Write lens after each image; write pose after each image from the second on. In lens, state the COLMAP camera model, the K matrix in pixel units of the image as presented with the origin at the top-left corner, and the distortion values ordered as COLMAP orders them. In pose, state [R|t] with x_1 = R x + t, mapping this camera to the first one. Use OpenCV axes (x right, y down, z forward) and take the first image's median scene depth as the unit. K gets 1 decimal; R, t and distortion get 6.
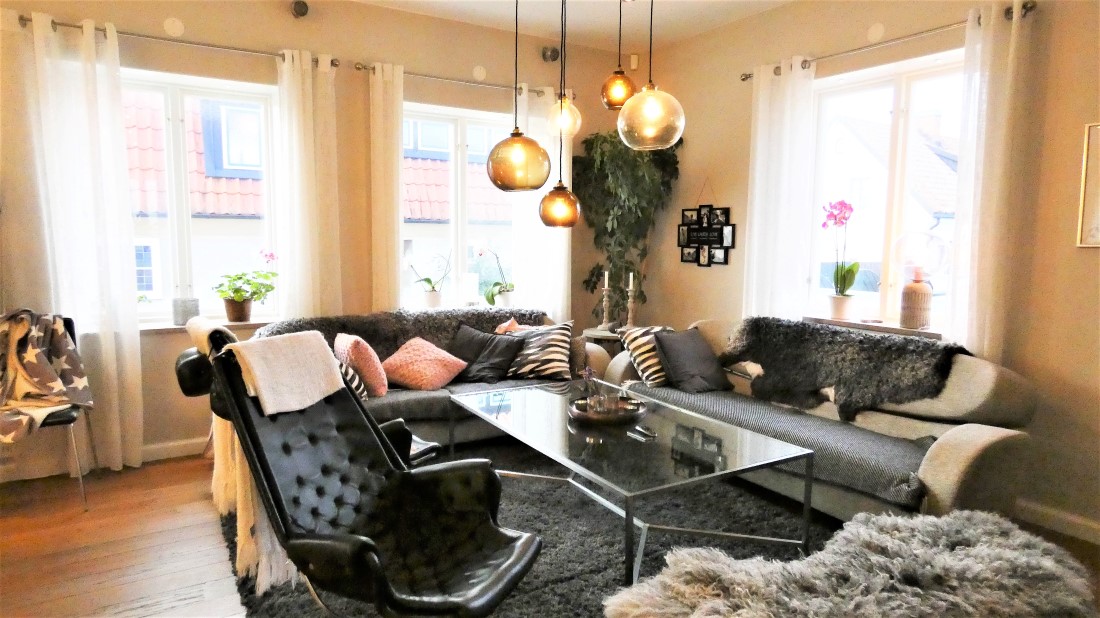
lens RADIAL K [[666.0, 0, 547.6], [0, 666.0, 309.4], [0, 0, 1]] dist [0.006486, -0.001964]
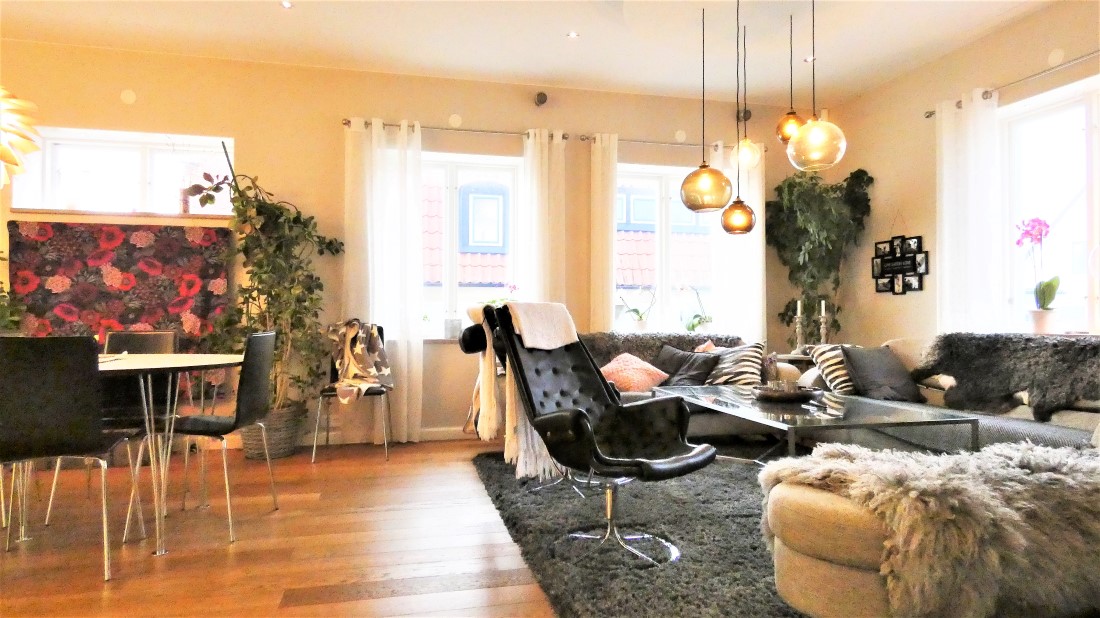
lens RADIAL K [[666.0, 0, 547.6], [0, 666.0, 309.4], [0, 0, 1]] dist [0.006486, -0.001964]
pose [[0.951037, -0.013546, -0.308780, 0.039523], [-0.024721, 0.992505, -0.119682, 0.113576], [0.308087, 0.121455, 0.943574, -0.177806]]
